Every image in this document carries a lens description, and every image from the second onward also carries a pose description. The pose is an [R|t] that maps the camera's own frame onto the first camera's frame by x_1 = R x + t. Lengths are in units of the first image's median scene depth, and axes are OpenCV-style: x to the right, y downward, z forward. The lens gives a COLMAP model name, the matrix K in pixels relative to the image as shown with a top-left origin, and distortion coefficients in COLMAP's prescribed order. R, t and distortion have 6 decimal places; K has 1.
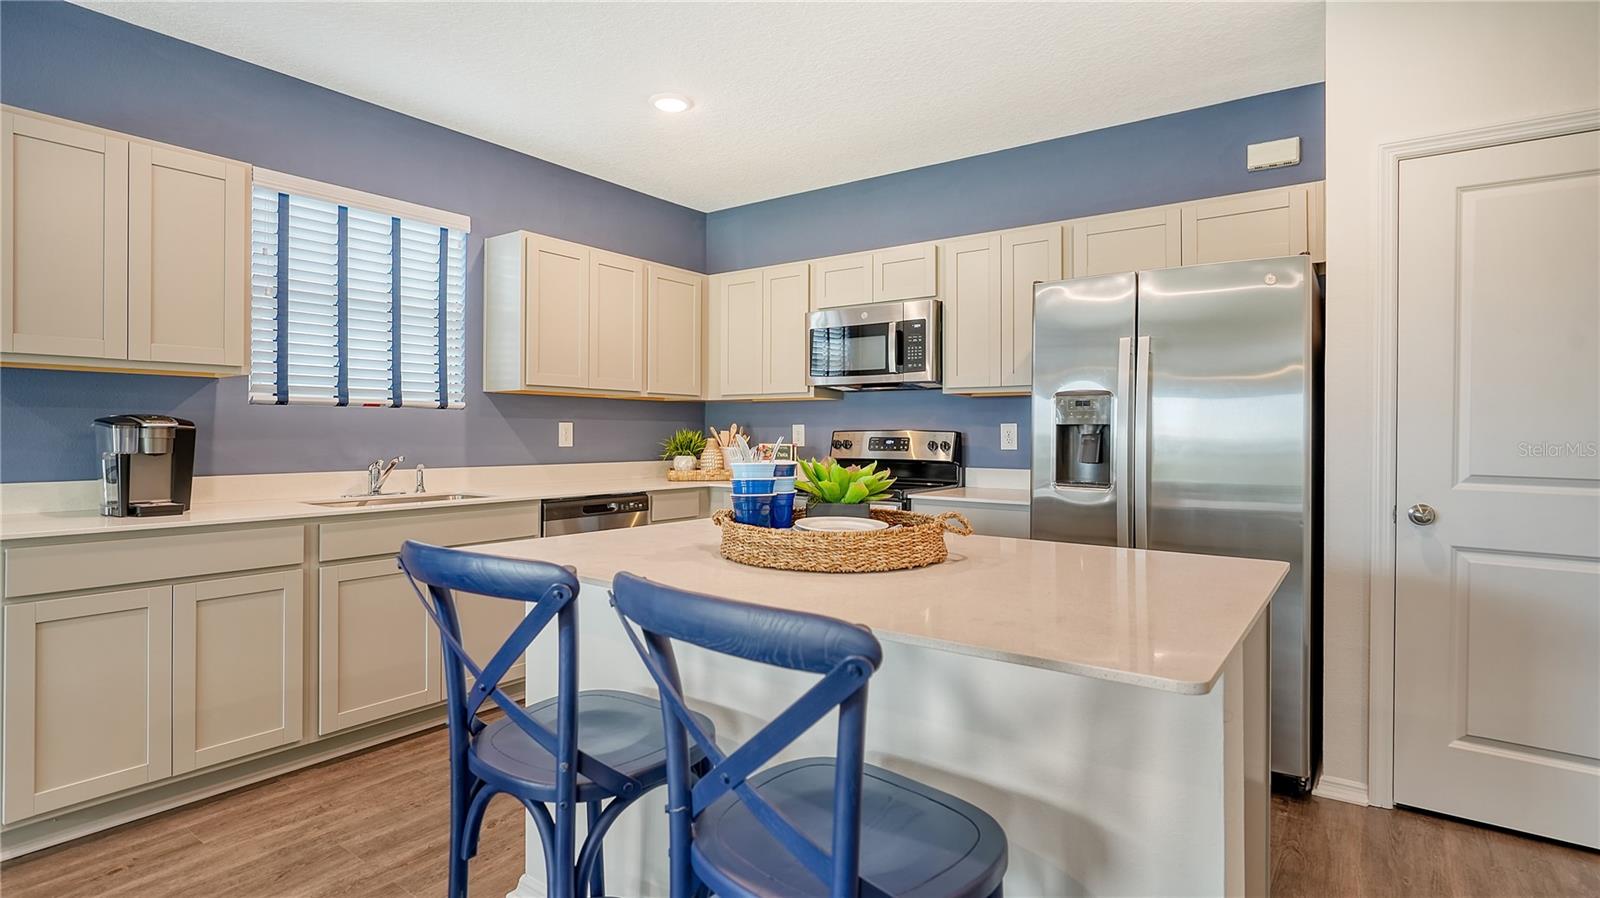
lens RADIAL K [[788.8, 0, 800.5], [0, 788.8, 416.2], [0, 0, 1]] dist [-0.000373, 0.000038]
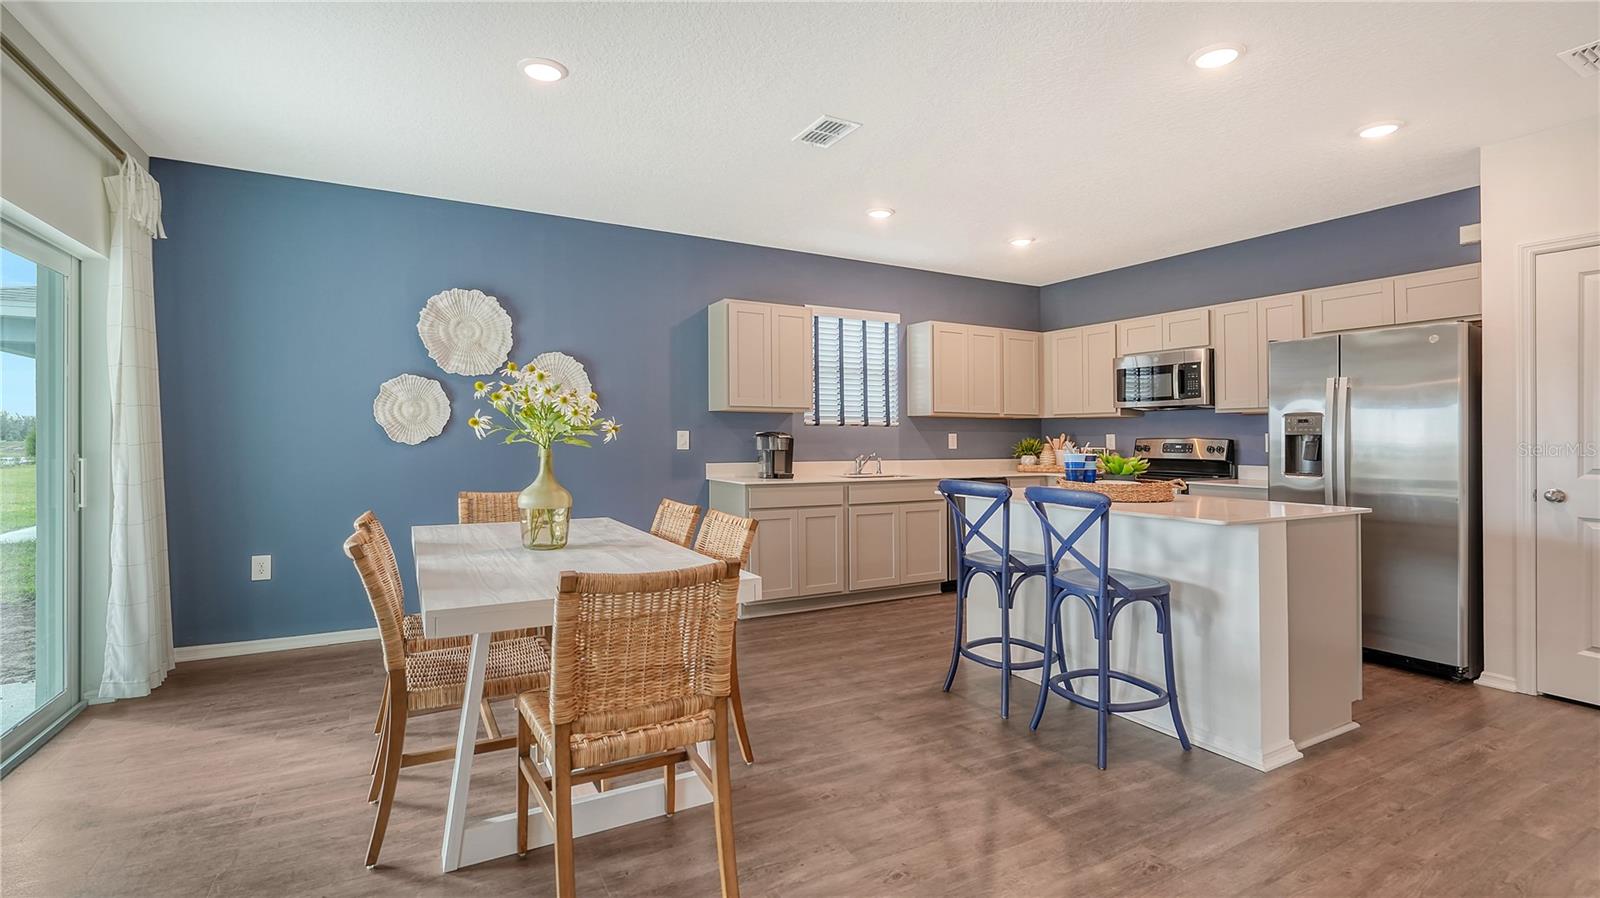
lens RADIAL K [[786.3, 0, 803.4], [0, 786.3, 414.8], [0, 0, 1]] dist [-0.003075, -0.000119]
pose [[0.921682, -0.012544, -0.387743, 0.047793], [0.008524, 0.999891, -0.012085, -0.015349], [0.387853, 0.007834, 0.921688, -0.666153]]
